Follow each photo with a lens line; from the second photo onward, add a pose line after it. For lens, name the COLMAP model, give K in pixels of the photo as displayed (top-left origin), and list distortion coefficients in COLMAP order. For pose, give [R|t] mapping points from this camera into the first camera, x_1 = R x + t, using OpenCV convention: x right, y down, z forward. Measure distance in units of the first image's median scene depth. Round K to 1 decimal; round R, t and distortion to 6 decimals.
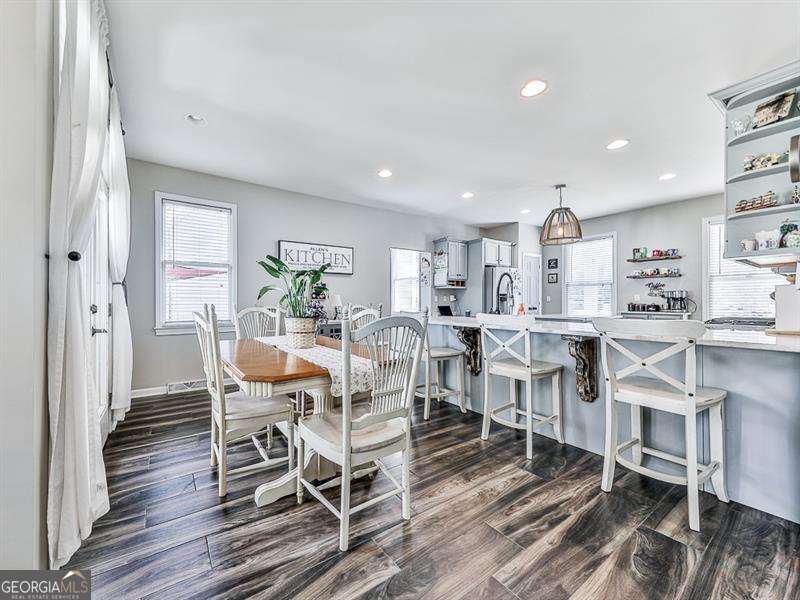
lens RADIAL K [[307.9, 0, 349.7], [0, 307.9, 302.7], [0, 0, 1]] dist [-0.001596, -0.000611]
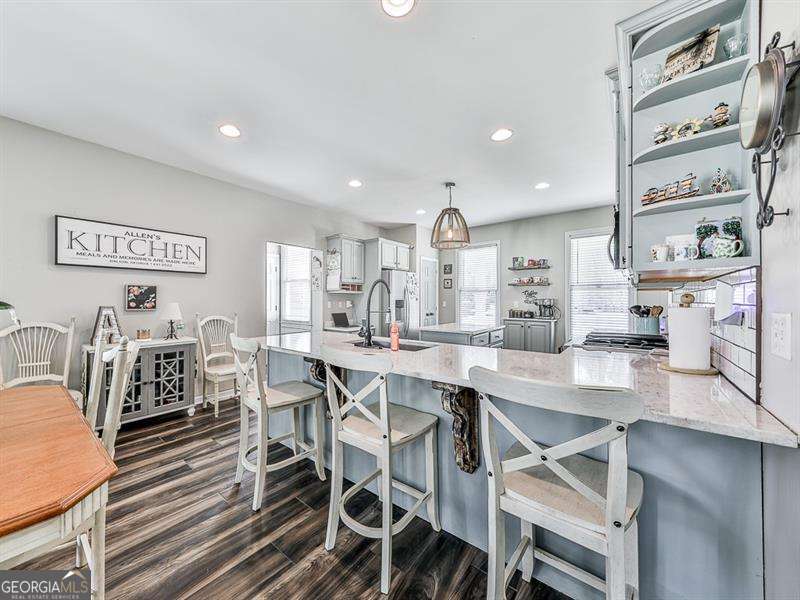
lens RADIAL K [[306.1, 0, 379.6], [0, 306.1, 301.9], [0, 0, 1]] dist [0.002682, -0.000027]
pose [[0.942031, -0.000124, 0.335527, 0.164428], [0.000408, 1.000000, -0.000774, -0.026988], [-0.335527, 0.000866, 0.942030, 0.193009]]
